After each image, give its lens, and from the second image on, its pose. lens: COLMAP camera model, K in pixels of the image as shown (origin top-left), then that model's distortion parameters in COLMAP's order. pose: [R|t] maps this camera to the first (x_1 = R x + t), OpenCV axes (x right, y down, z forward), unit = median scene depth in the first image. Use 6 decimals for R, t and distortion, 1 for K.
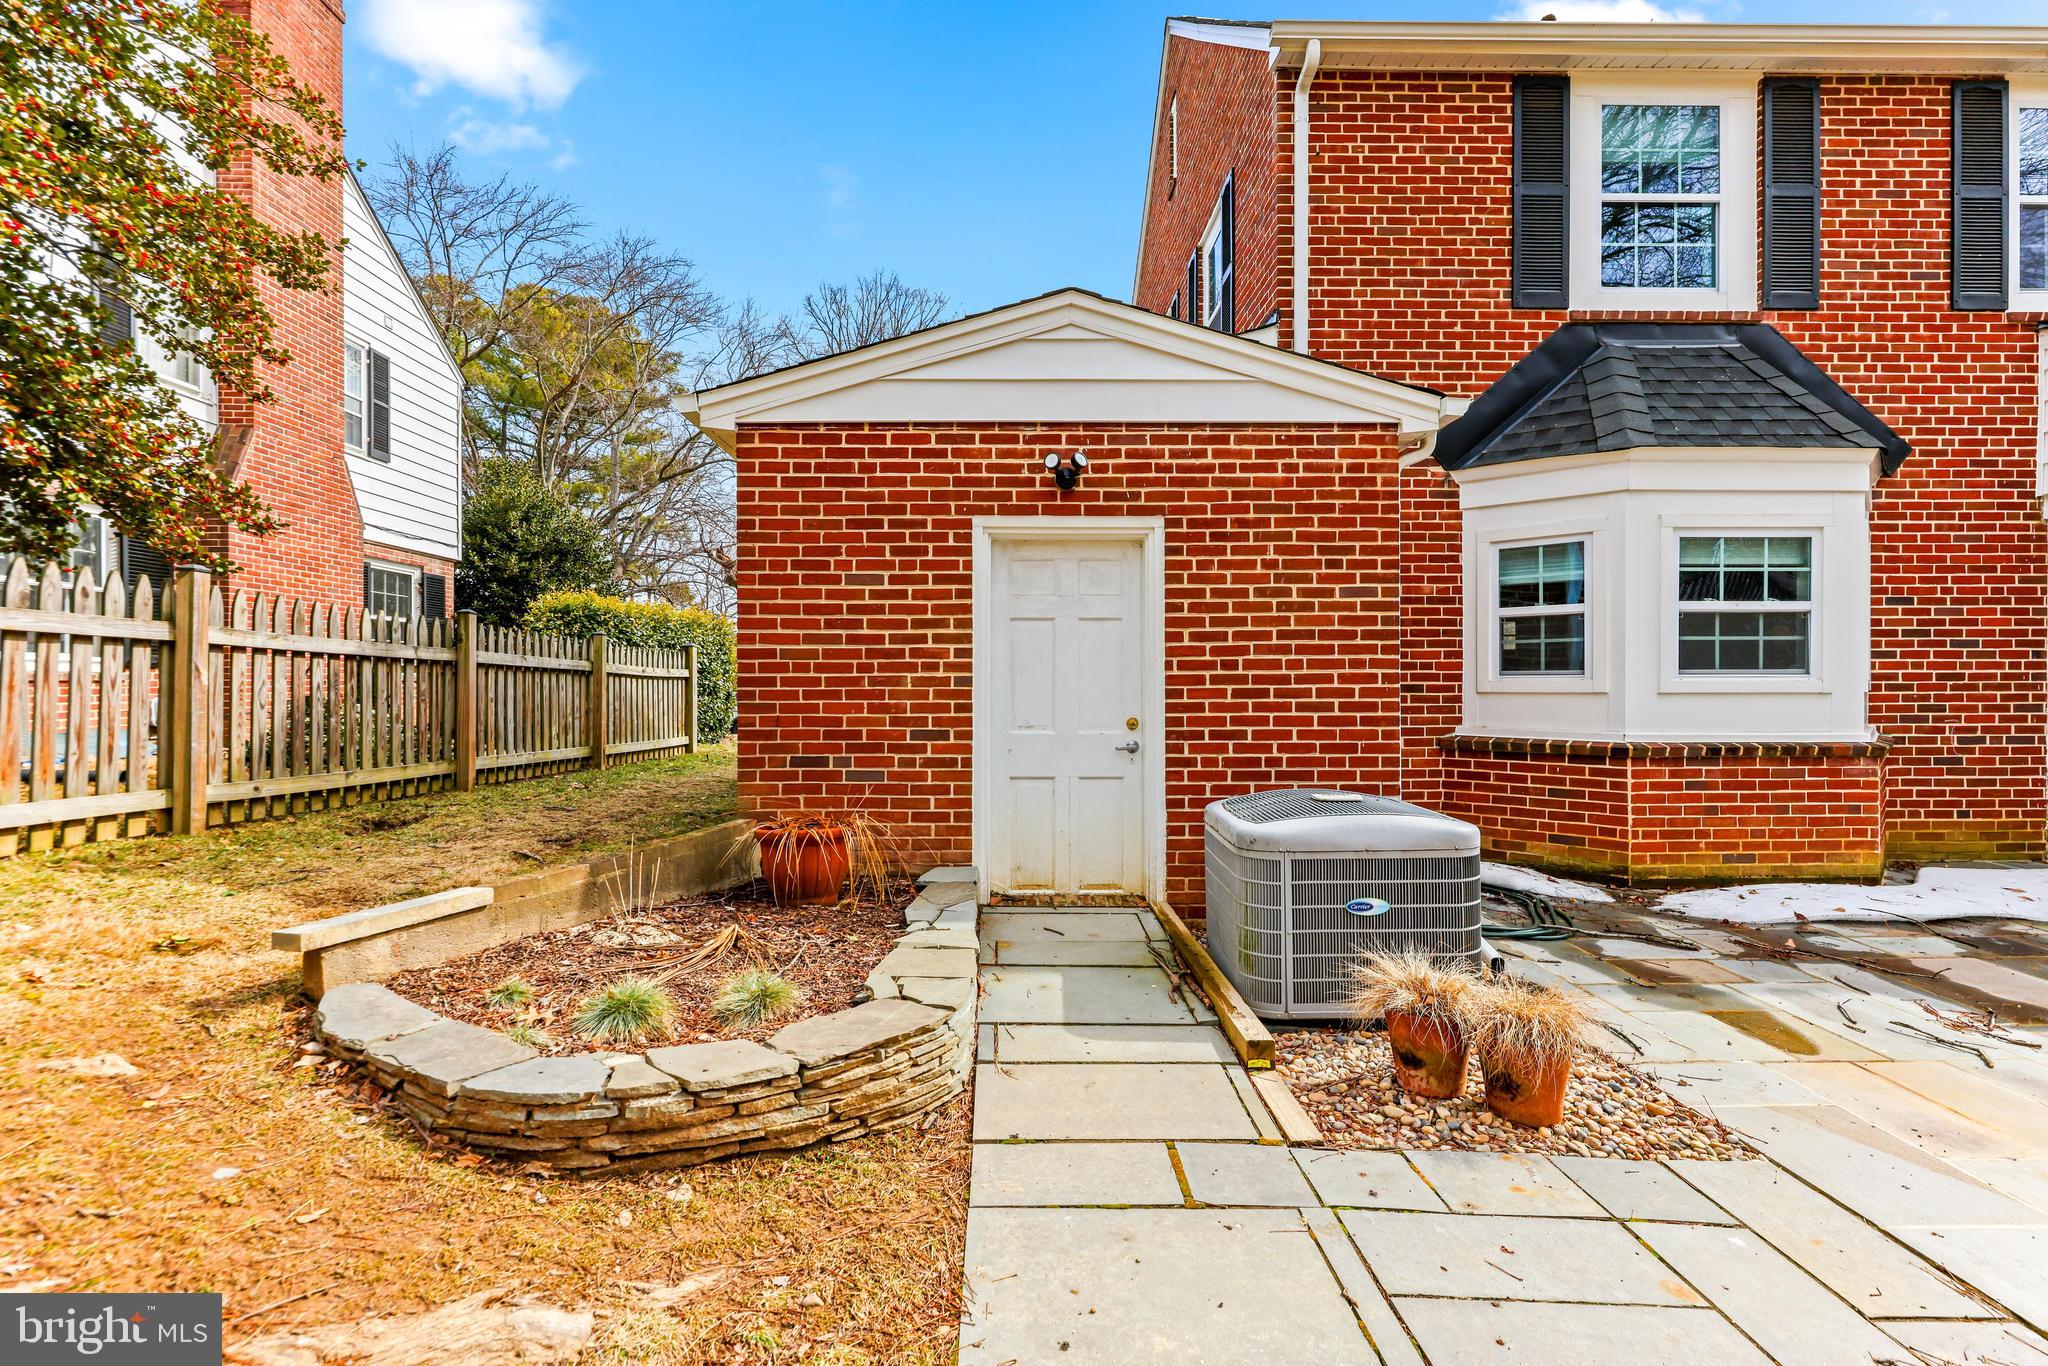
lens RADIAL K [[955.6, 0, 1027.4], [0, 955.6, 683.2], [0, 0, 1]] dist [0.003514, 0.000559]
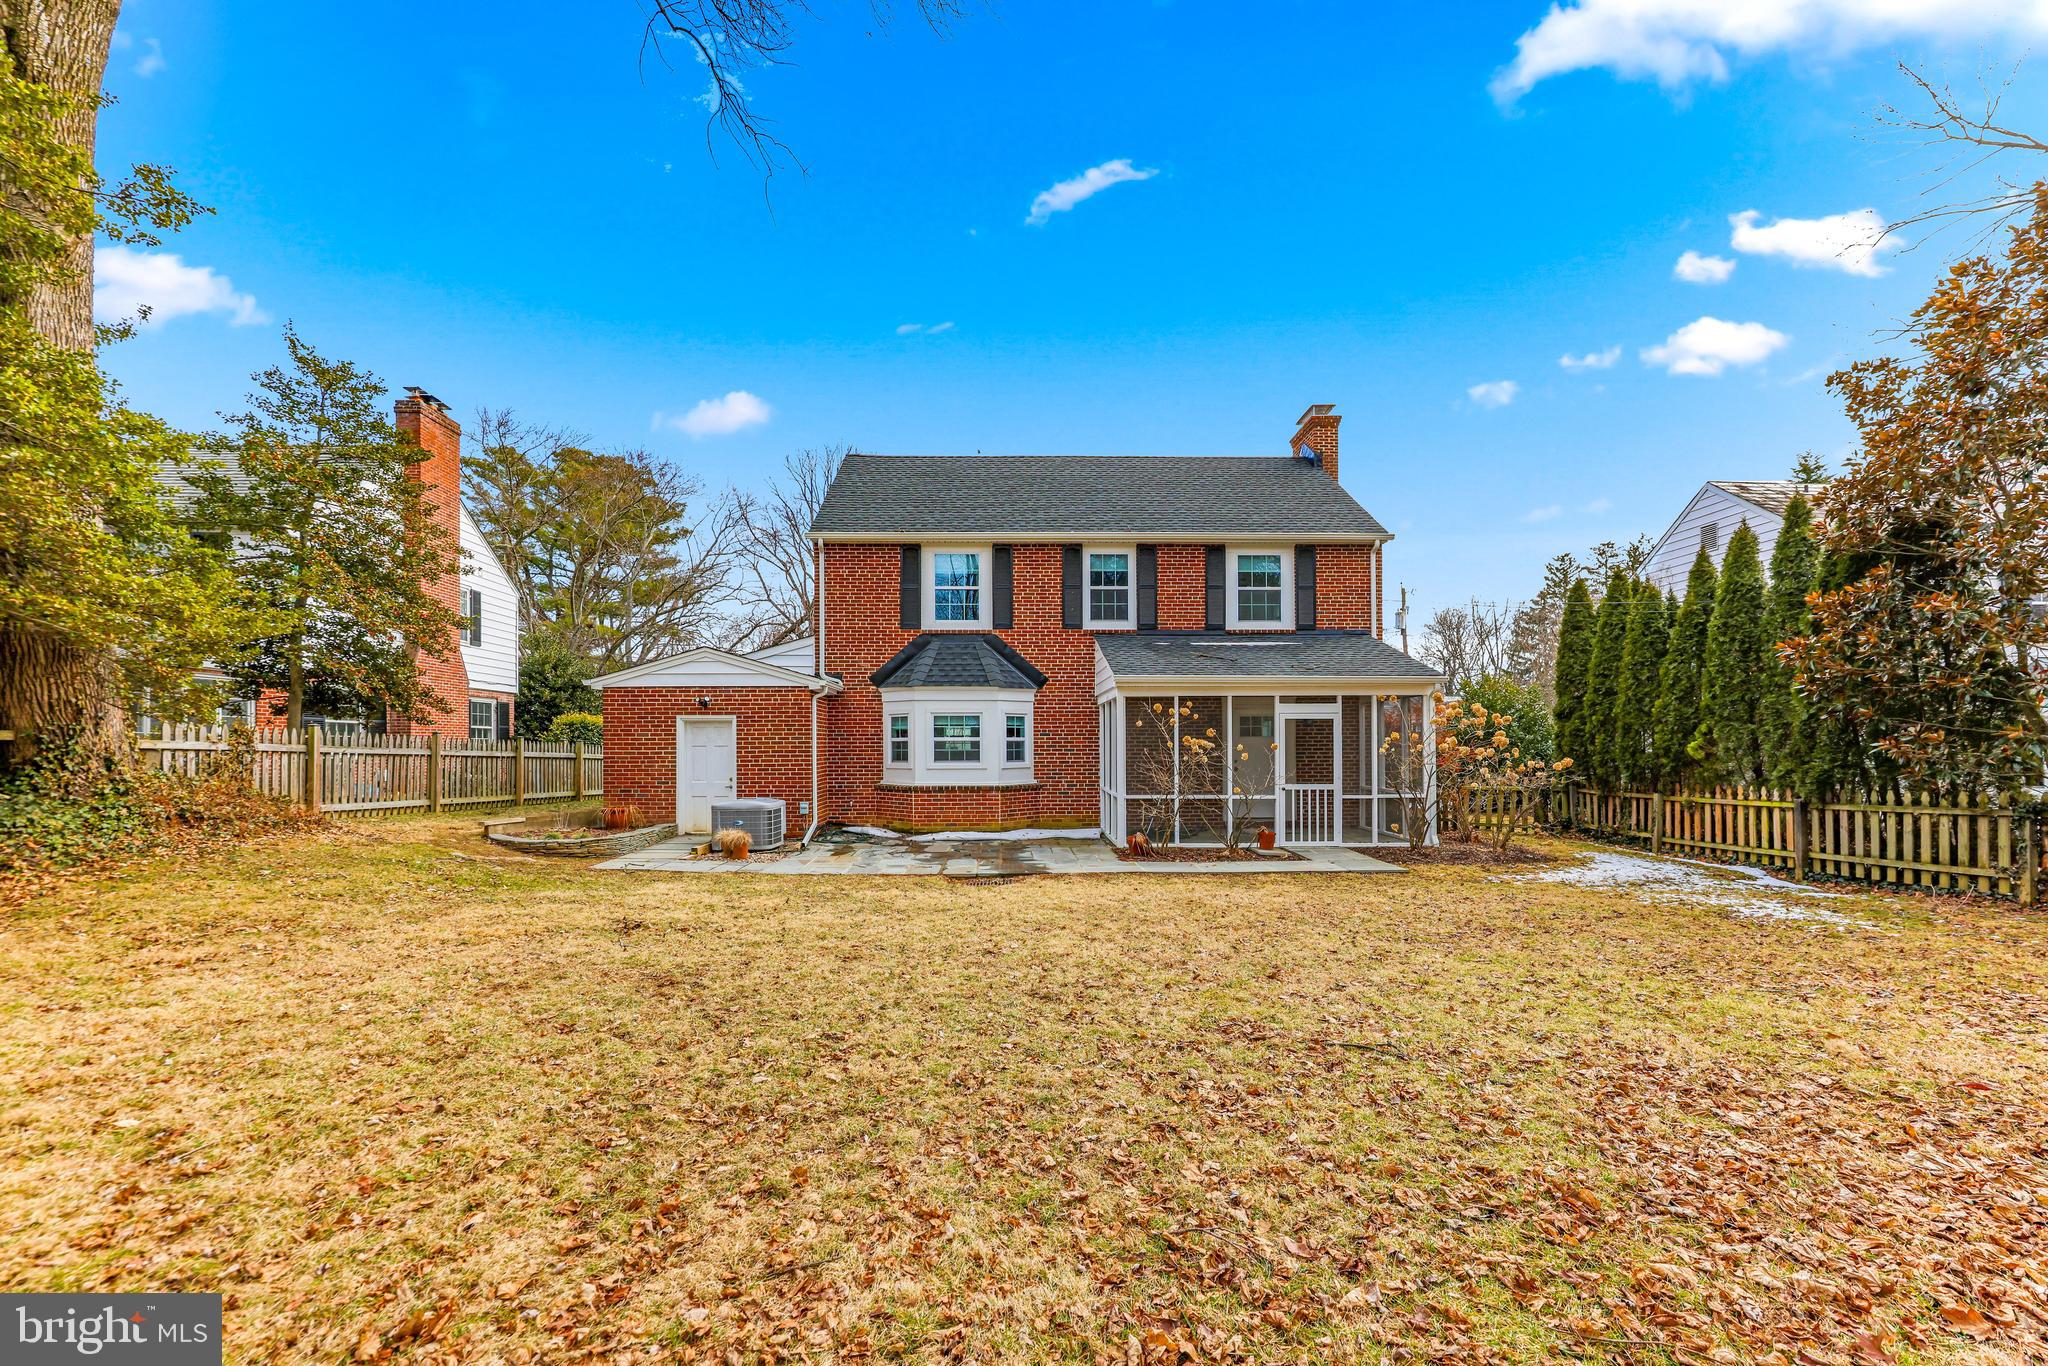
lens RADIAL K [[845.4, 0, 1019.5], [0, 845.4, 746.2], [0, 0, 1]] dist [0.004618, -0.000215]
pose [[0.999999, -0.001318, 0.000469, 0.838306], [0.001320, 0.999986, -0.005046, -0.040741], [-0.000463, 0.005047, 0.999987, -1.417449]]
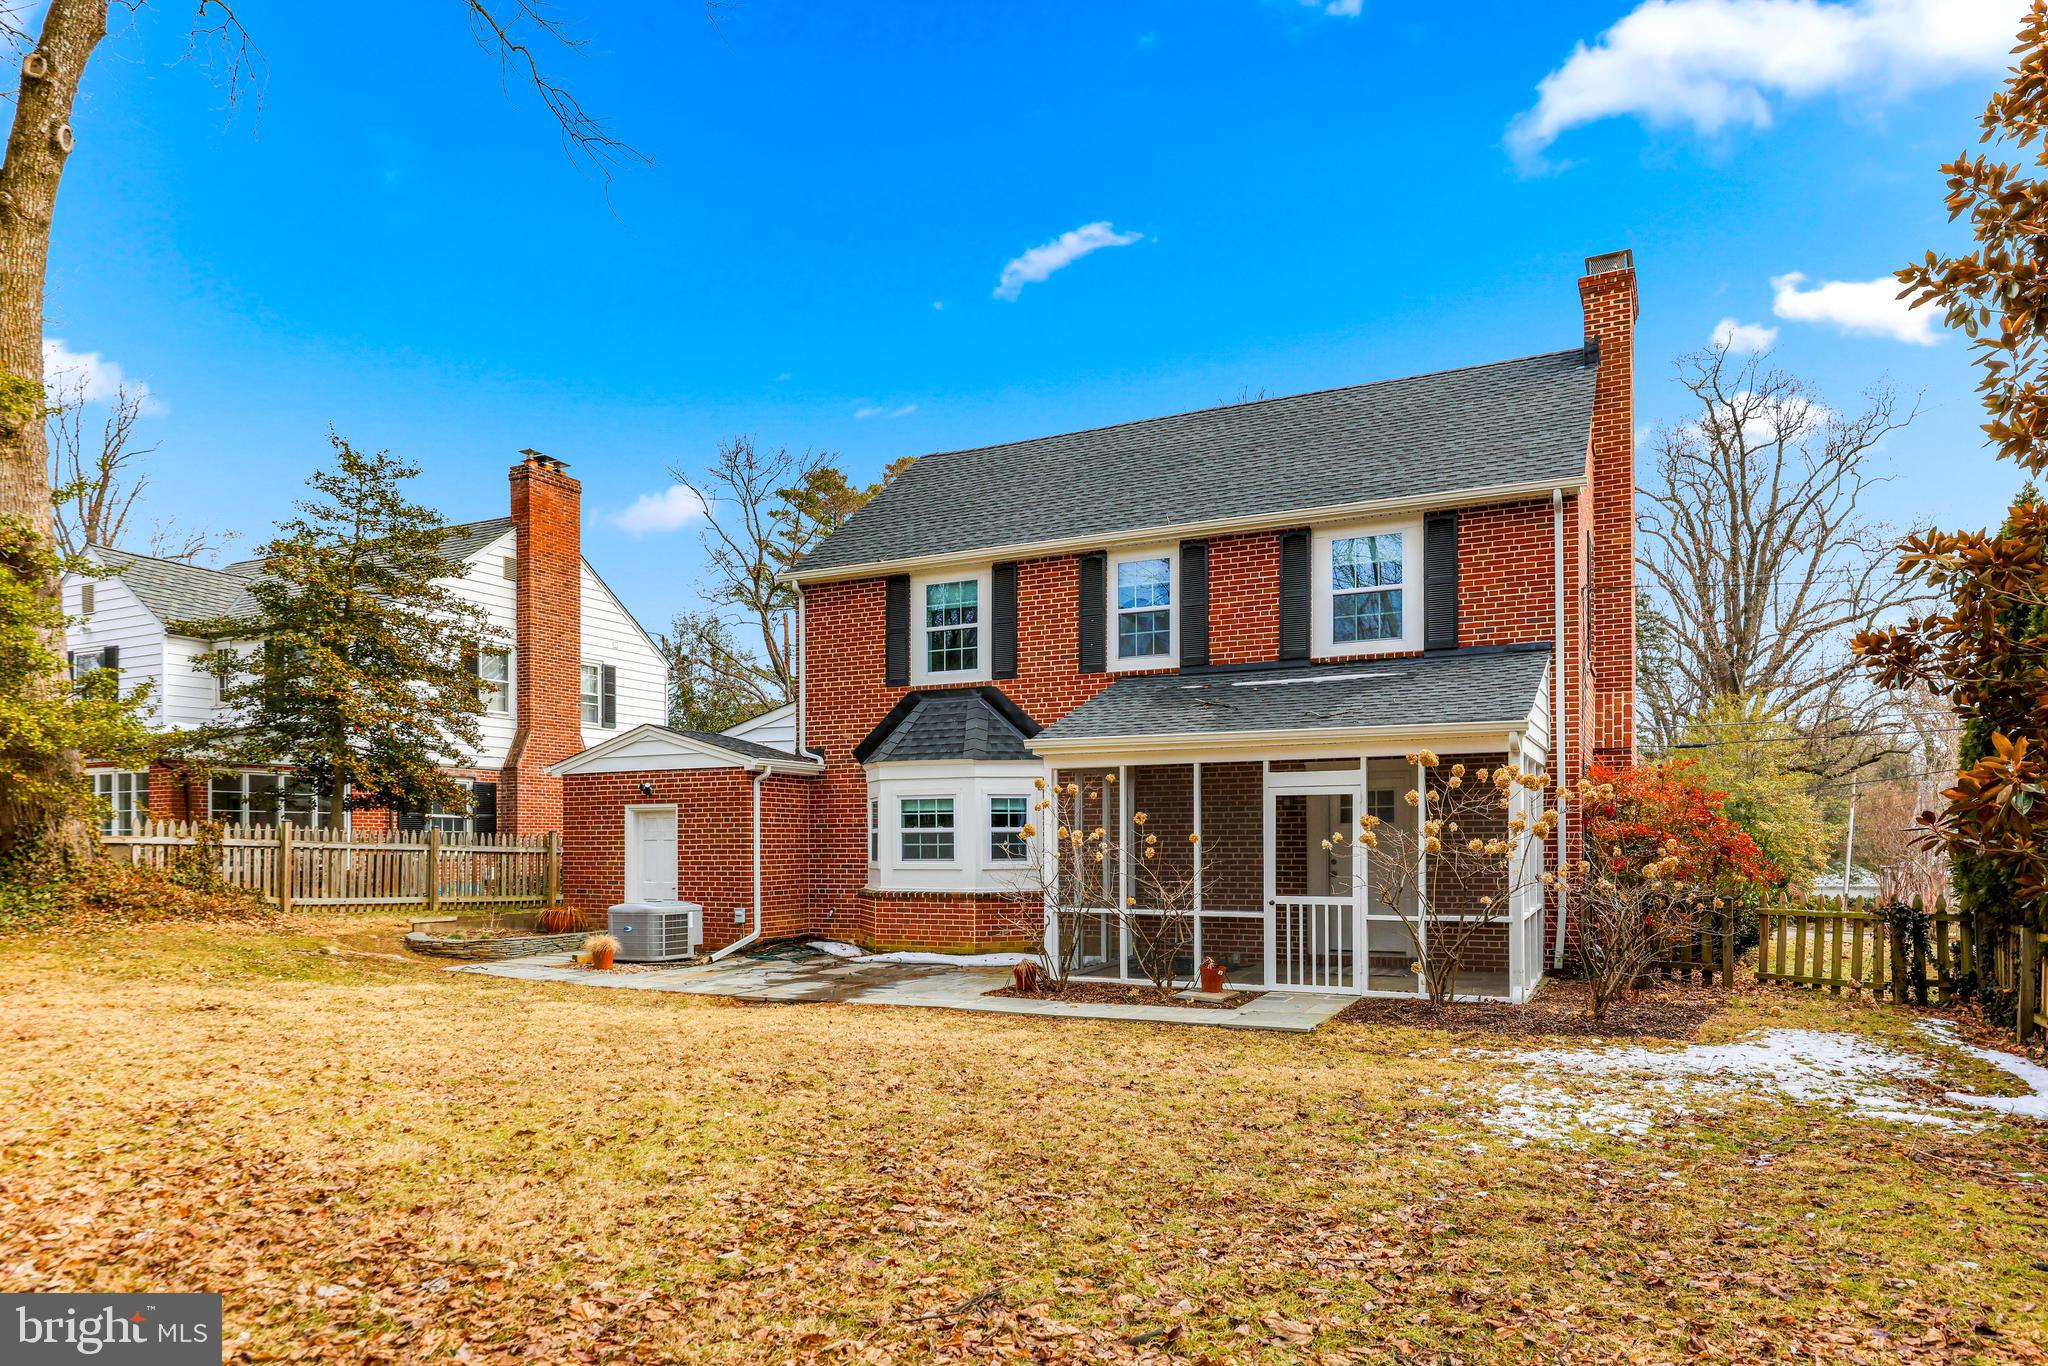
lens RADIAL K [[1307.2, 0, 1007.3], [0, 1307.2, 830.9], [0, 0, 1]] dist [0.008268, 0.002793]
pose [[0.878513, -0.007863, -0.477653, 2.096728], [0.001065, 0.999894, -0.014501, -0.031204], [0.477717, 0.012231, 0.878429, -1.391996]]
